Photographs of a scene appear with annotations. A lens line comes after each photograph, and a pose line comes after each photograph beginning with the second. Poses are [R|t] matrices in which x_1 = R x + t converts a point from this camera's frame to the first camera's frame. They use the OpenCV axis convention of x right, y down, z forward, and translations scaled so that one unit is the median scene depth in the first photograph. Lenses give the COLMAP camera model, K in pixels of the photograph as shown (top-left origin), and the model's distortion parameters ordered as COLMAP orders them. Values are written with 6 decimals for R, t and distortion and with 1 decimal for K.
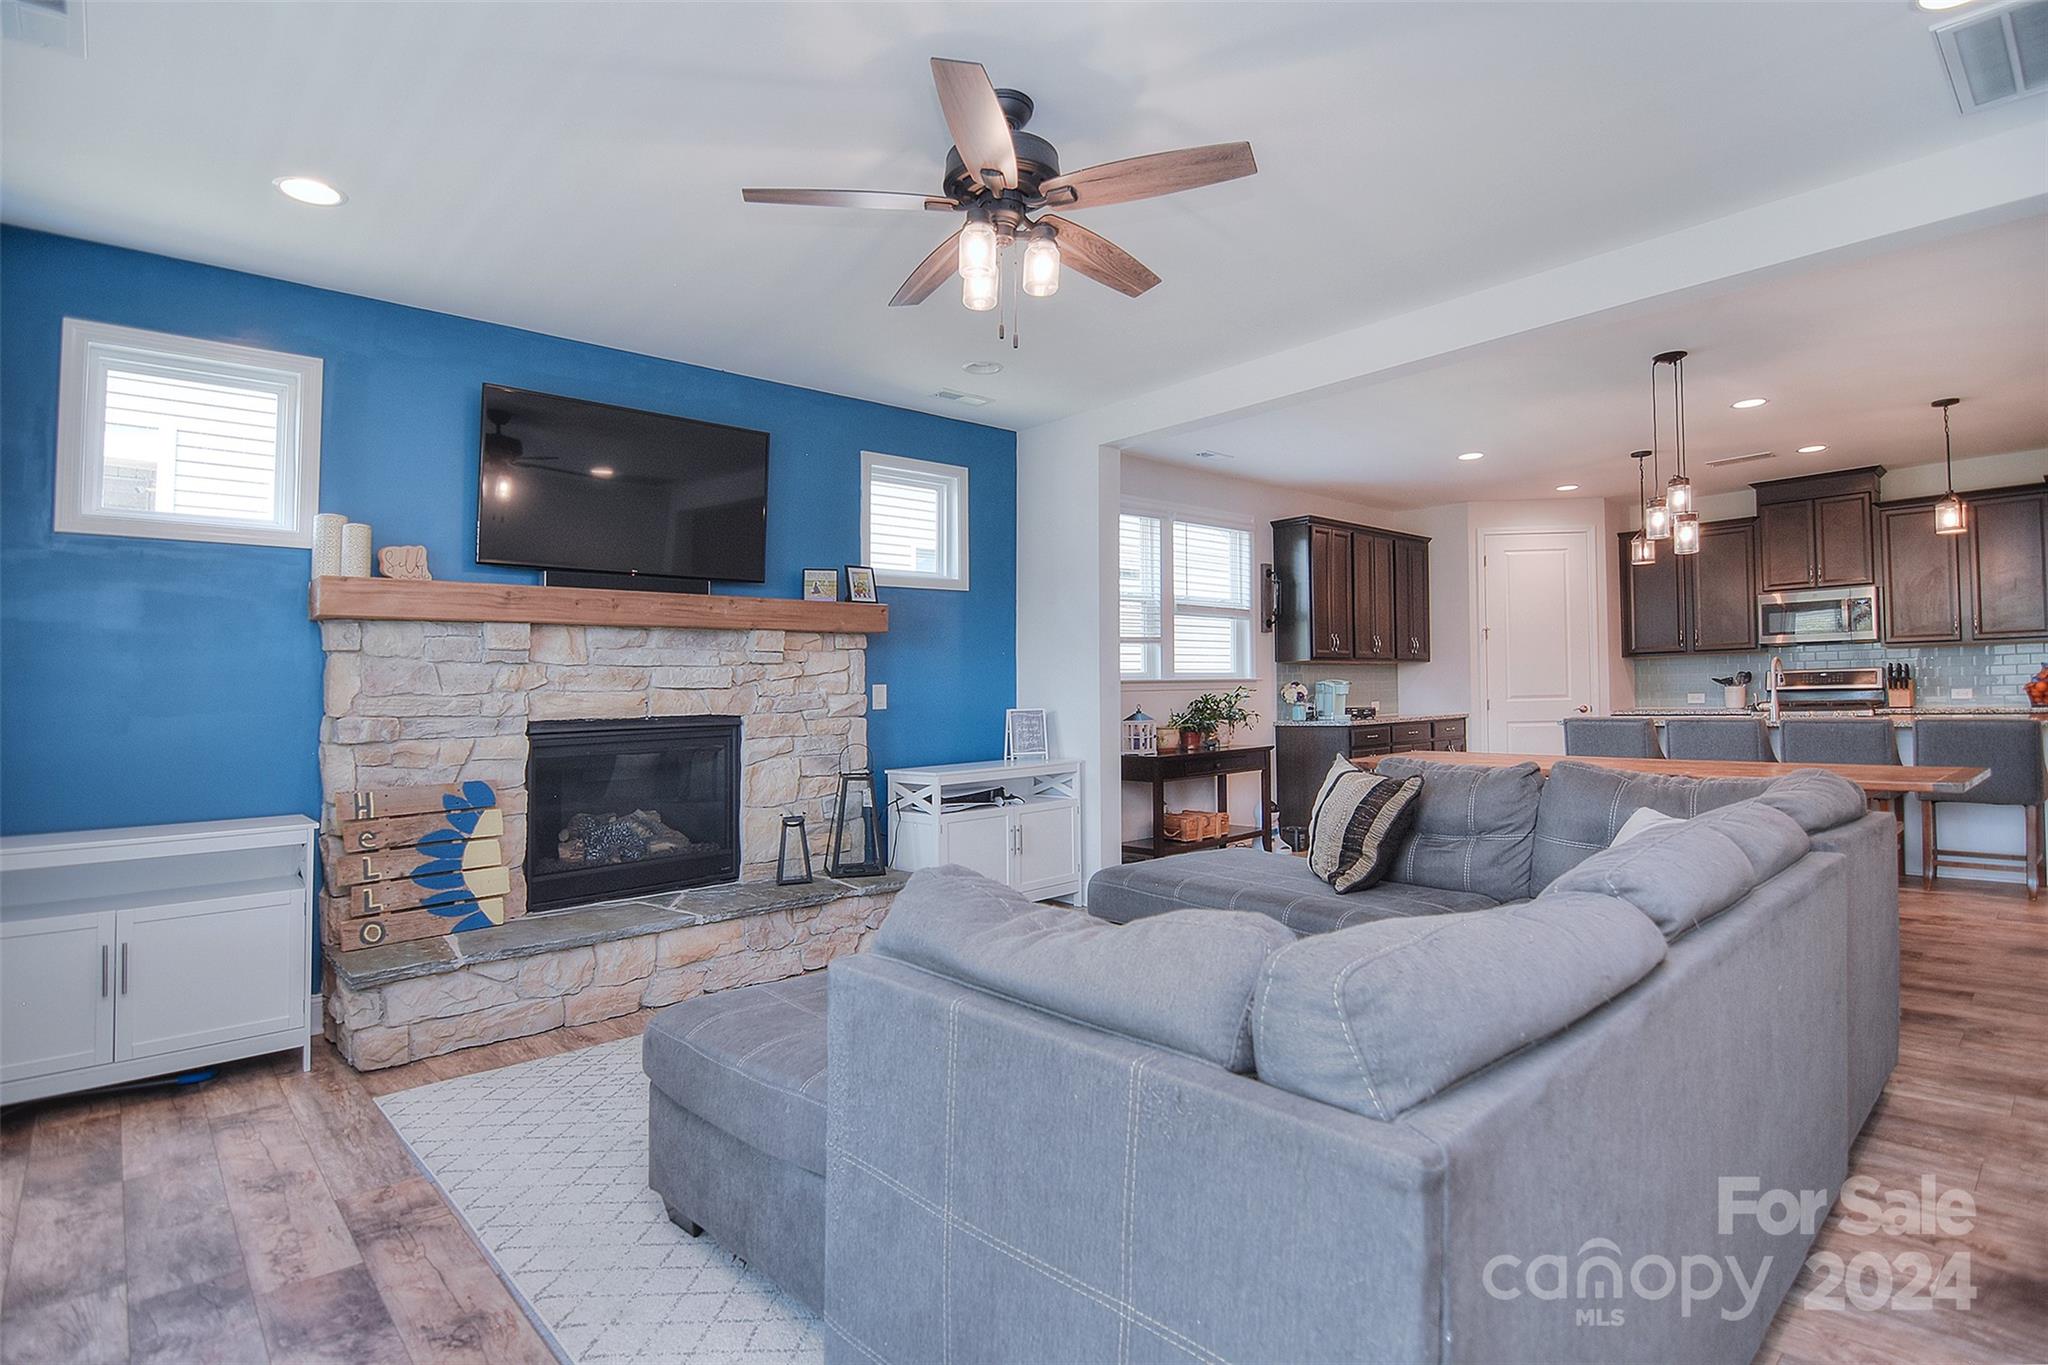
lens RADIAL K [[1005.5, 0, 1020.6], [0, 1005.5, 650.7], [0, 0, 1]] dist [-0.003466, -0.011096]
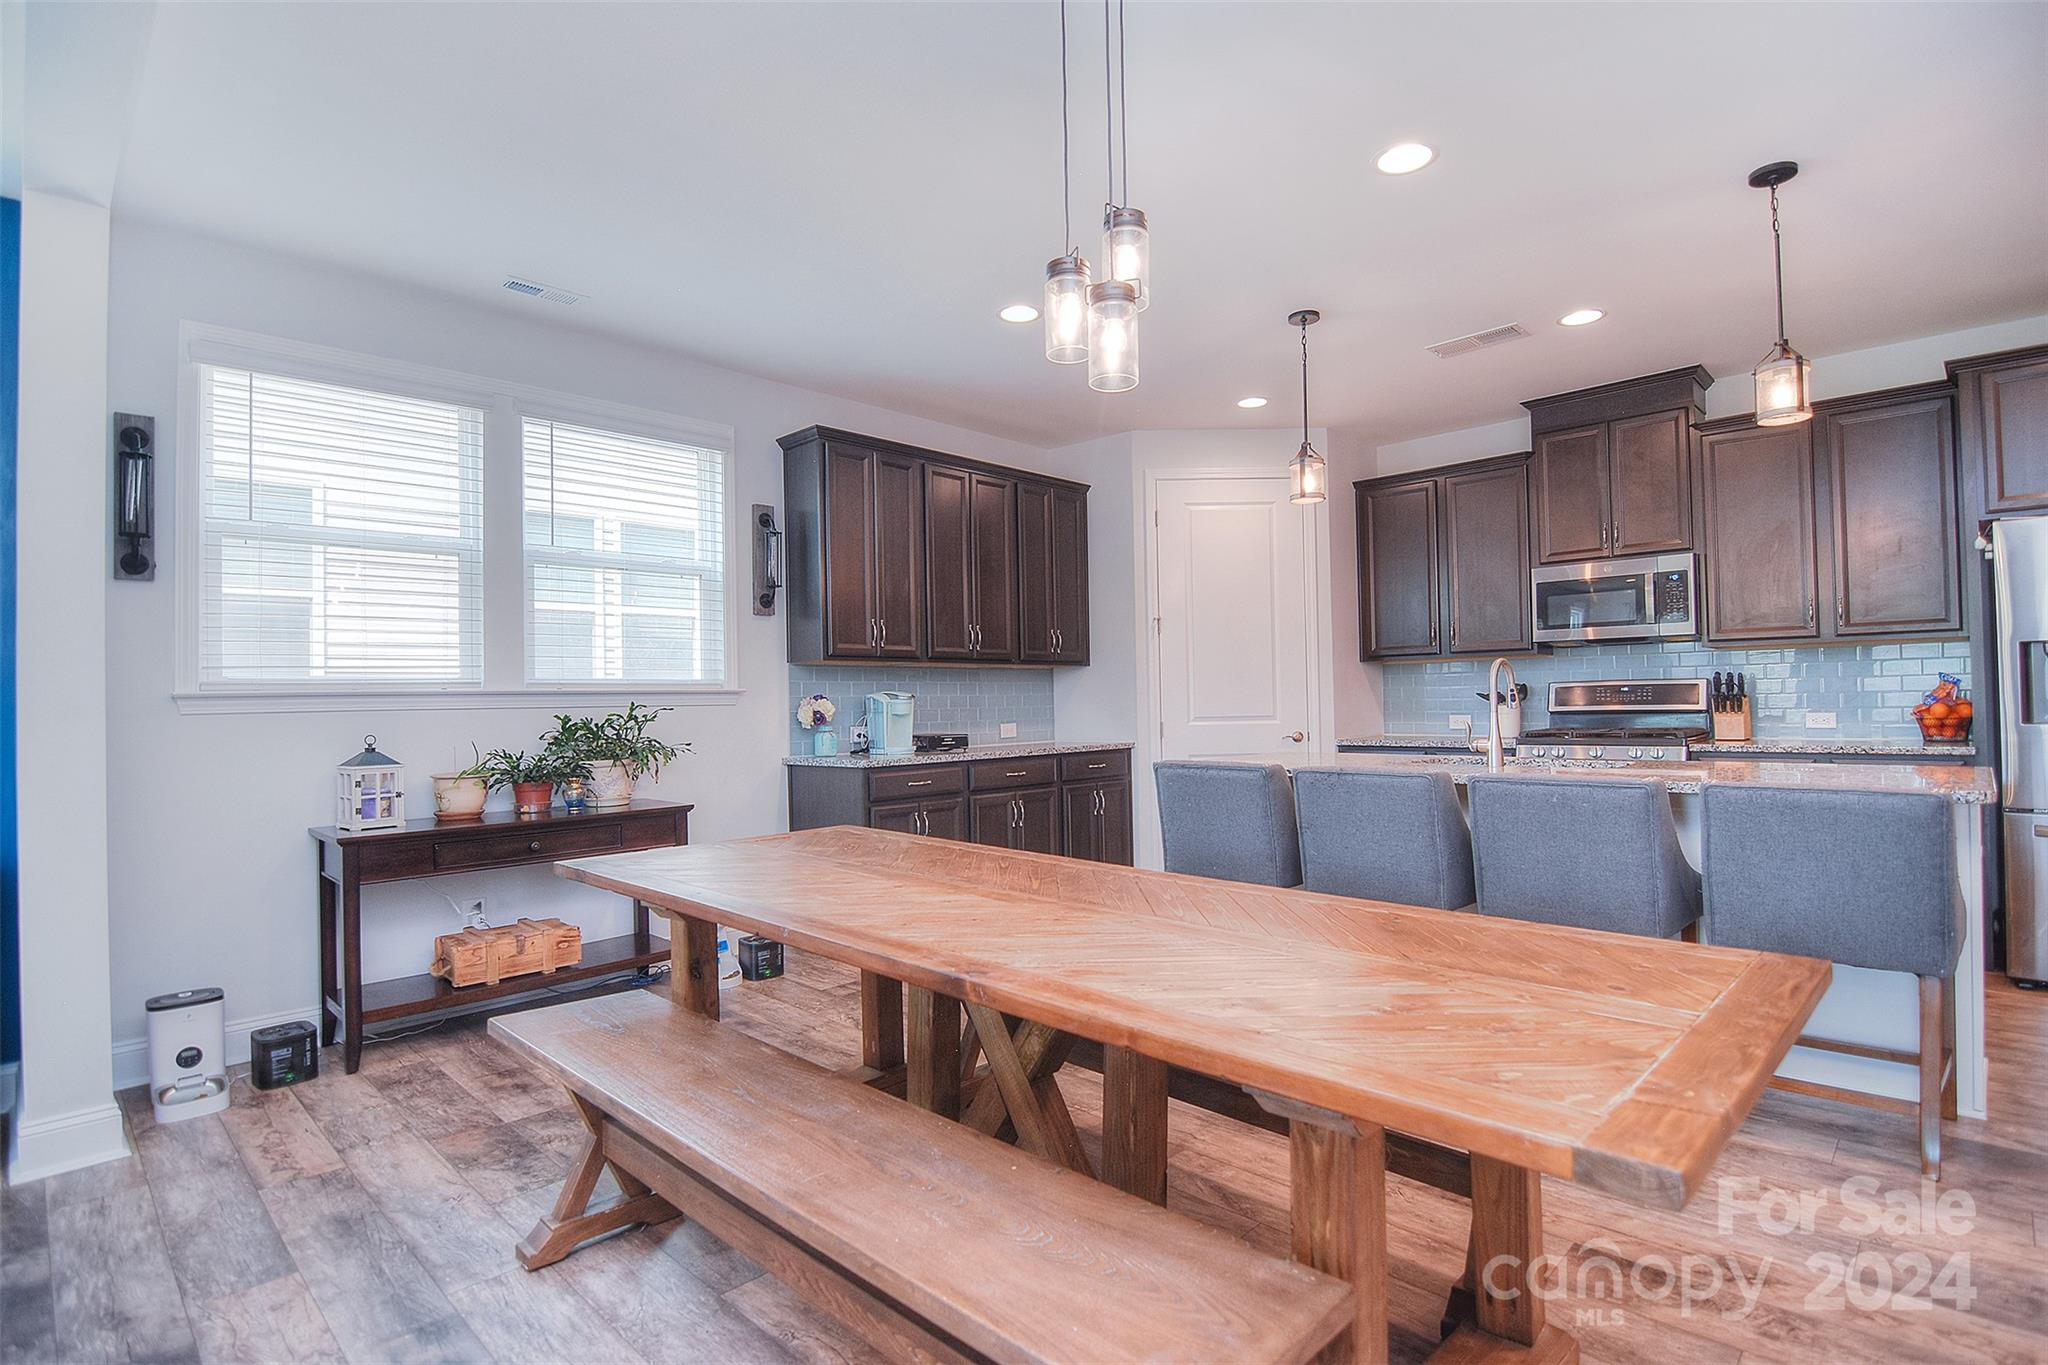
lens RADIAL K [[1005.5, 0, 1031.3], [0, 1005.5, 652.1], [0, 0, 1]] dist [-0.003466, -0.011096]
pose [[0.997460, 0.009549, 0.070581, 0.539851], [-0.009098, 0.999936, -0.006715, 0.011092], [-0.070640, 0.006056, 0.997483, 0.537781]]
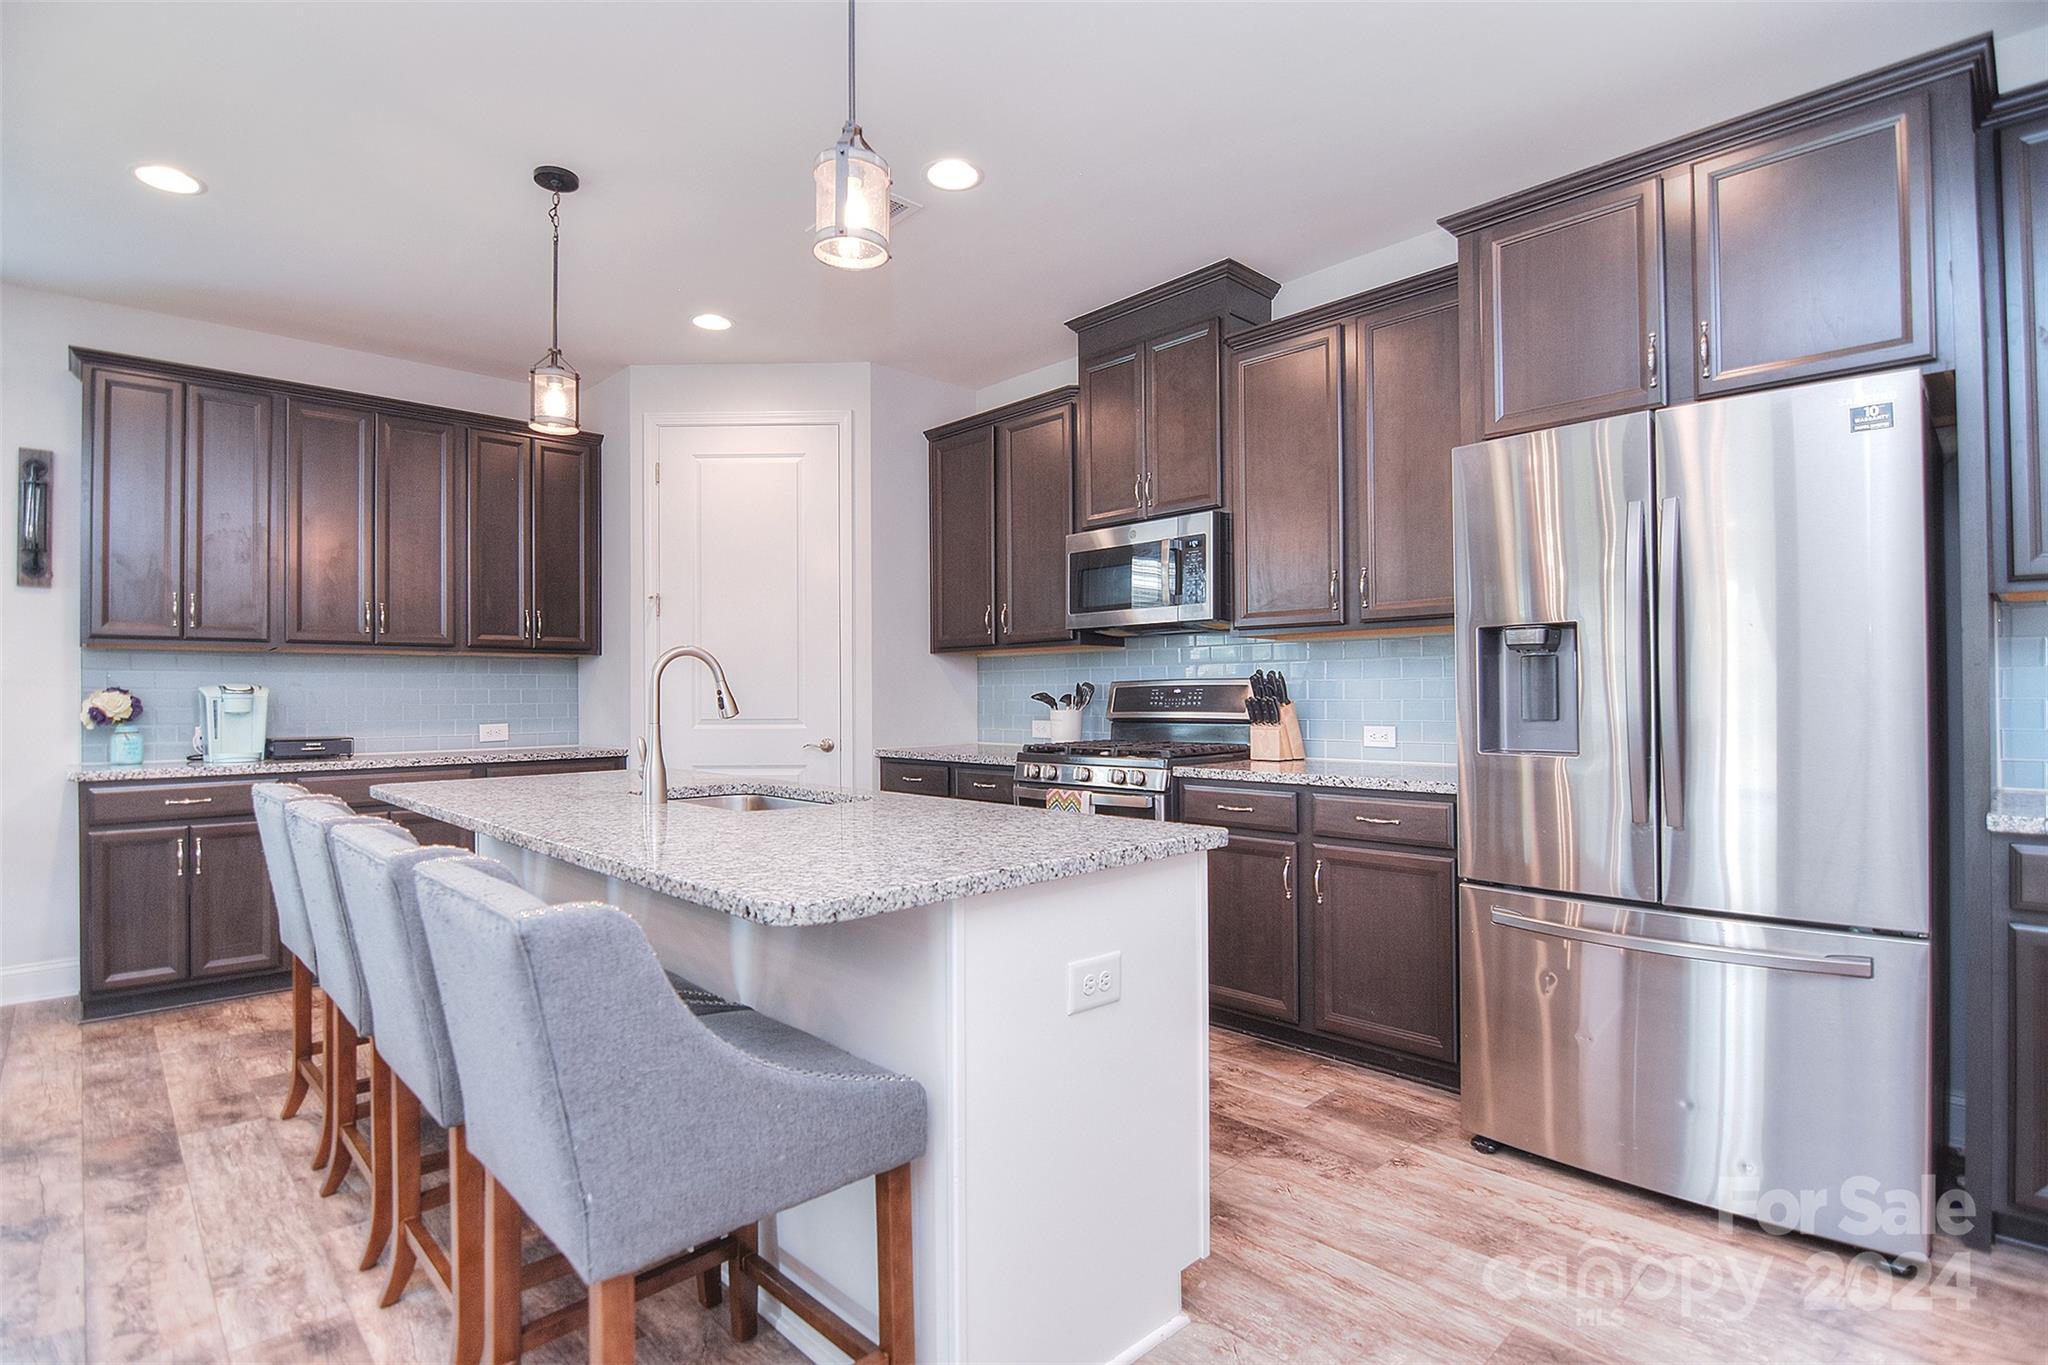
lens RADIAL K [[1005.5, 0, 1047.4], [0, 1005.5, 631.1], [0, 0, 1]] dist [-0.003466, -0.011096]
pose [[0.999200, 0.020009, 0.034634, 1.038955], [-0.019328, 0.999615, -0.019891, 0.007153], [-0.035019, 0.019206, 0.999202, 0.713734]]
